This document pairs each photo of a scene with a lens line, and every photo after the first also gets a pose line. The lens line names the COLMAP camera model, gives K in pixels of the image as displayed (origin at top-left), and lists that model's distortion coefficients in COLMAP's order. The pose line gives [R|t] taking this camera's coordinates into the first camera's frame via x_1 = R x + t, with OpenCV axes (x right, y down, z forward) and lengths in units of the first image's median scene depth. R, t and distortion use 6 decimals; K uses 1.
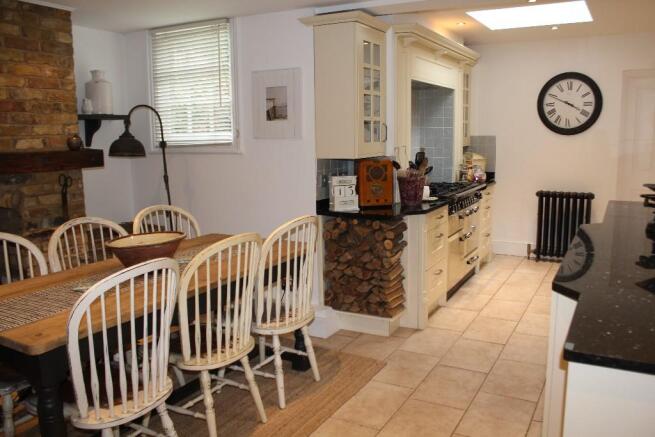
lens RADIAL K [[542.7, 0, 330.7], [0, 542.7, 222.9], [0, 0, 1]] dist [-0.150655, 0.117802]
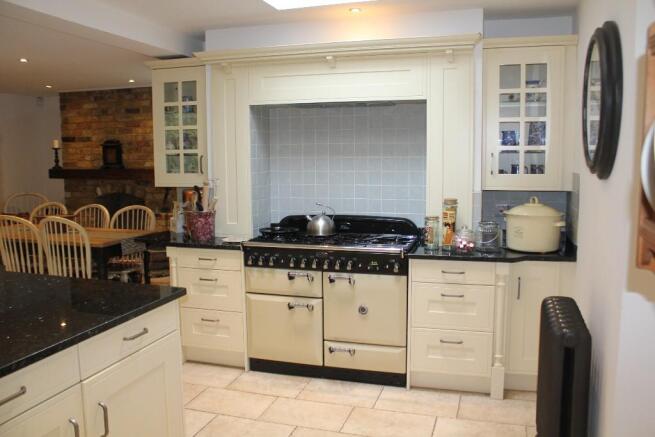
lens RADIAL K [[542.7, 0, 327.6], [0, 542.7, 217.6], [0, 0, 1]] dist [-0.150655, 0.117802]
pose [[0.202691, 0.126789, -0.971000, 1.359824], [-0.159063, 0.982676, 0.095110, -0.241685], [0.966238, 0.135172, 0.219347, 1.206817]]
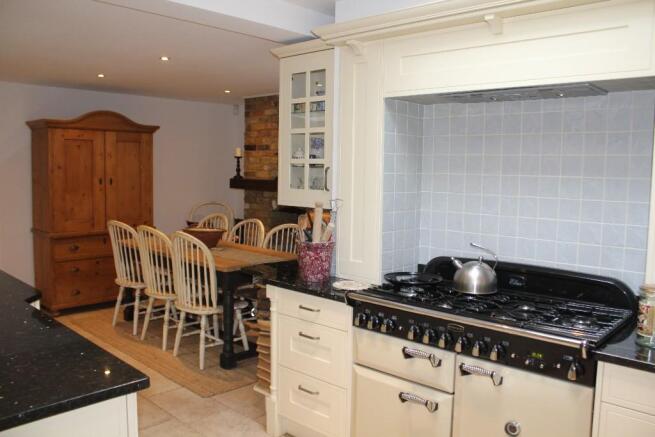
lens RADIAL K [[542.7, 0, 327.4], [0, 542.7, 218.6], [0, 0, 1]] dist [-0.150655, 0.117802]
pose [[-0.255822, 0.097206, -0.961824, 1.005199], [-0.174061, 0.974040, 0.144736, -0.266442], [0.950925, 0.204443, -0.232261, 1.410779]]
